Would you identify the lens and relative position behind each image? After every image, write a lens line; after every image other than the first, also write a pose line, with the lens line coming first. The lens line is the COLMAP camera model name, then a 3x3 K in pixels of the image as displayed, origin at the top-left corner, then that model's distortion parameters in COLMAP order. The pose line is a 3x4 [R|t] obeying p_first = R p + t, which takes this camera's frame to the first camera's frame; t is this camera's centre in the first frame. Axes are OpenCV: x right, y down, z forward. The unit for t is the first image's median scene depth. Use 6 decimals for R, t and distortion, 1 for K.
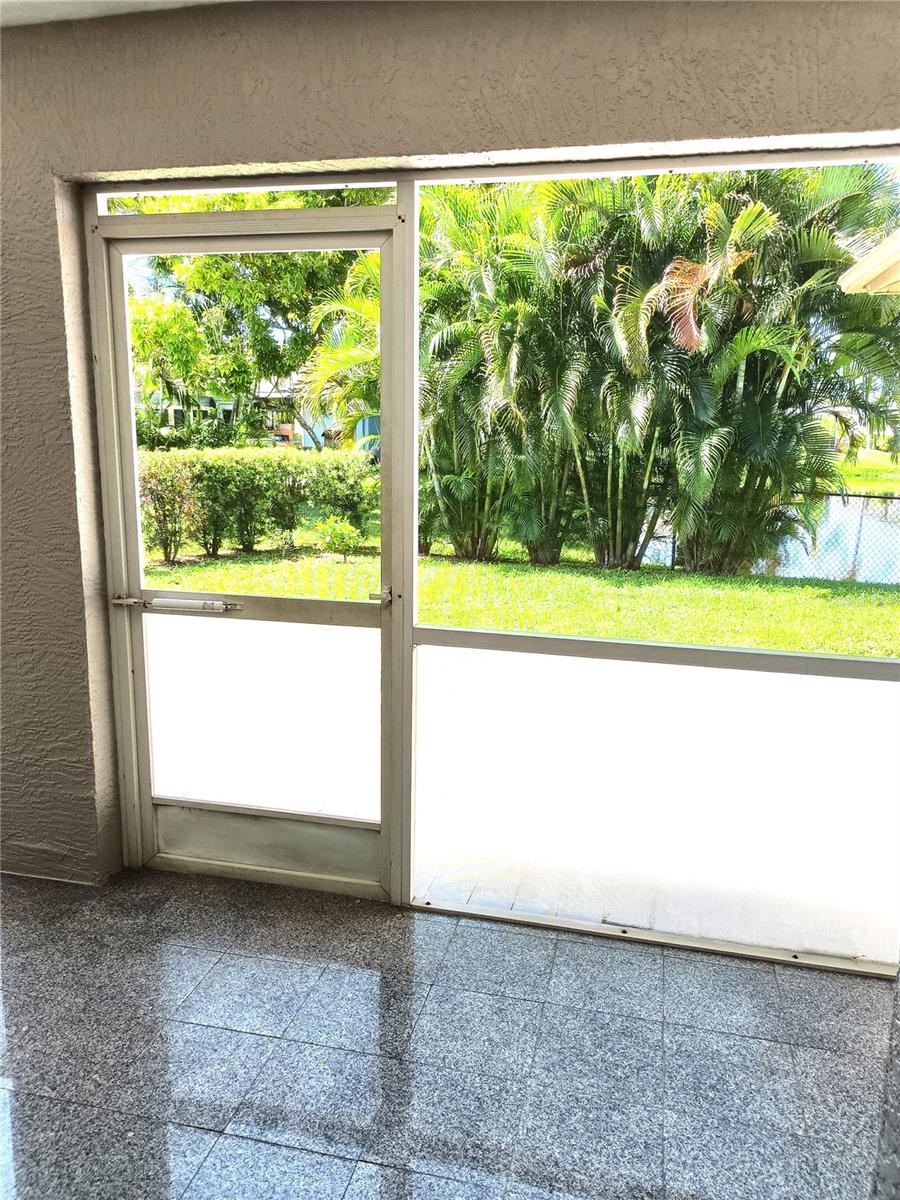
lens RADIAL K [[863.3, 0, 427.5], [0, 863.3, 598.4], [0, 0, 1]] dist [0.007150, -0.020116]
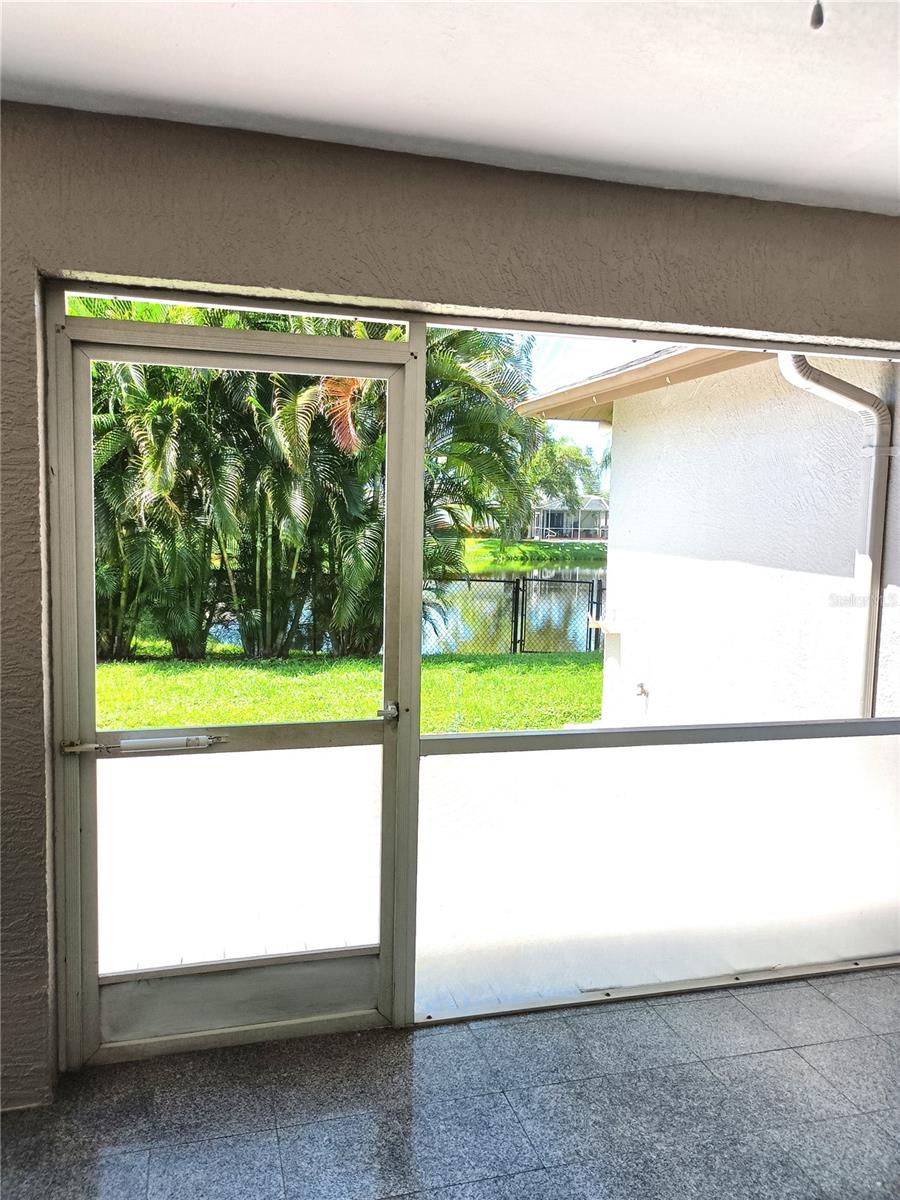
lens RADIAL K [[863.3, 0, 427.5], [0, 863.3, 598.4], [0, 0, 1]] dist [0.007150, -0.020116]
pose [[0.885367, -0.040637, 0.463113, -0.432728], [0.086225, 0.993242, -0.077688, -0.047567], [-0.456826, 0.108714, 0.882888, 0.069683]]
